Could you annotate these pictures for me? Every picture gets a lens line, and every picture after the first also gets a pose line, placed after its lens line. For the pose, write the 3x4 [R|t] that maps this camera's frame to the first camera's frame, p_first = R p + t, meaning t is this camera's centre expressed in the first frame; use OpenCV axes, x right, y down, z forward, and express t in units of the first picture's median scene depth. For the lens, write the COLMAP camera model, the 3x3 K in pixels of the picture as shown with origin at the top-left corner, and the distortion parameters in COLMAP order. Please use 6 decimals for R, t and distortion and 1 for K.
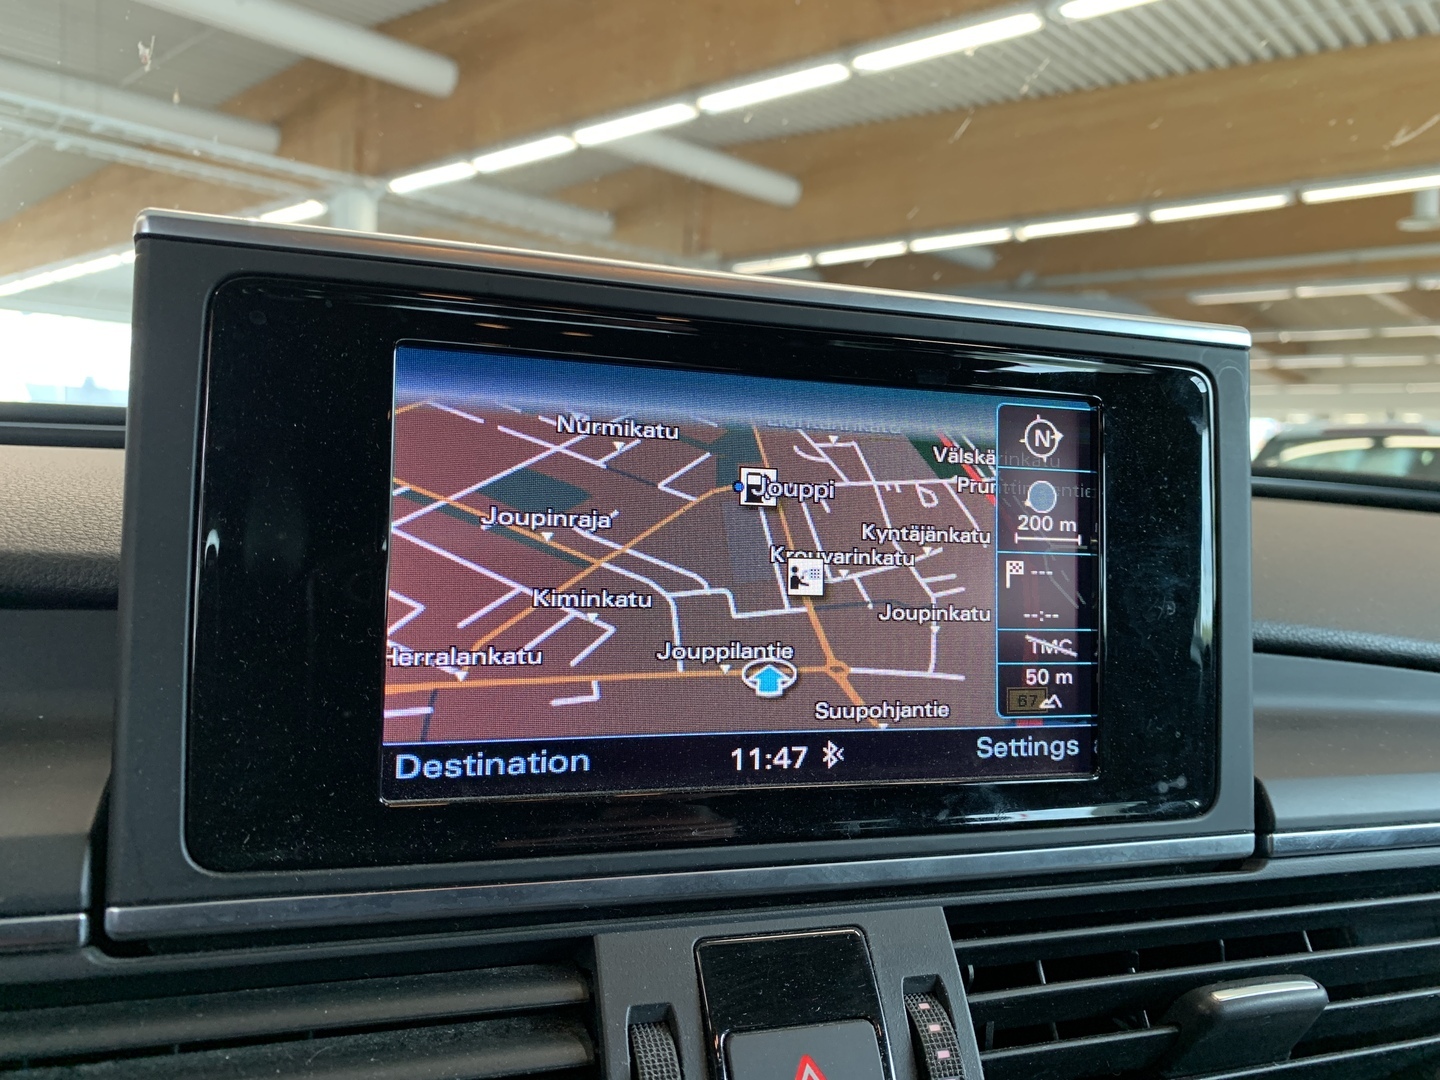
lens RADIAL K [[1078.4, 0, 711.7], [0, 1078.4, 532.3], [0, 0, 1]] dist [0.004803, -0.021142]
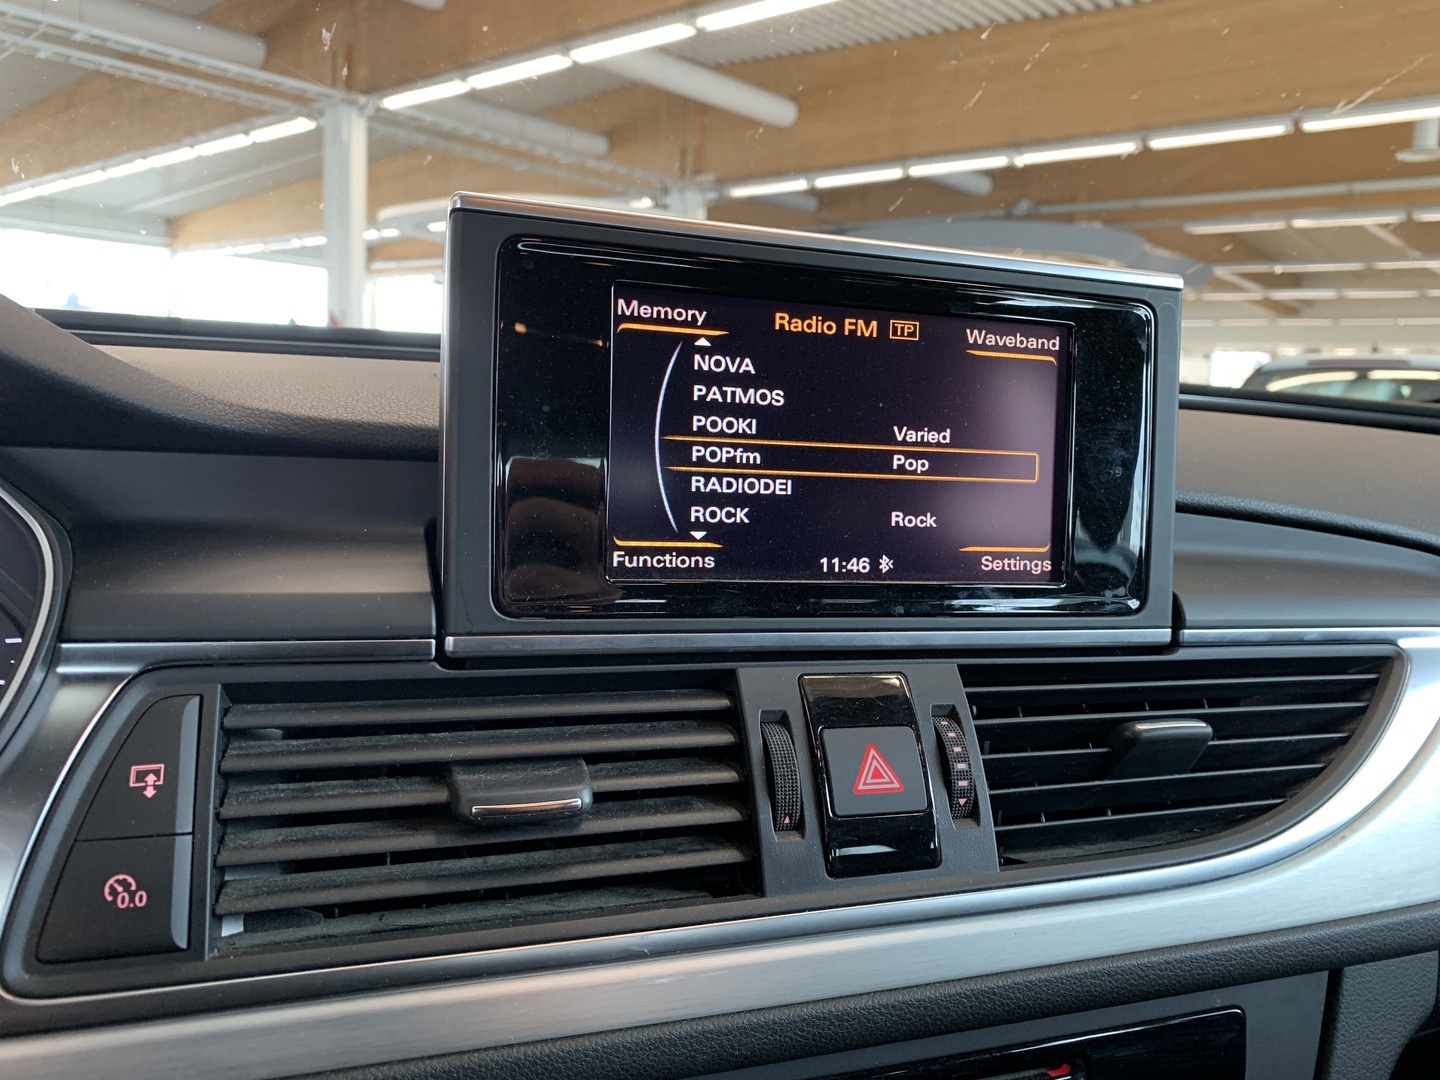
lens RADIAL K [[1078.4, 0, 715.0], [0, 1078.4, 537.4], [0, 0, 1]] dist [0.004803, -0.021142]
pose [[0.999869, 0.008762, 0.013577, -0.119196], [-0.009710, 0.997396, 0.071464, 0.053783], [-0.012915, -0.071586, 0.997351, -0.394956]]
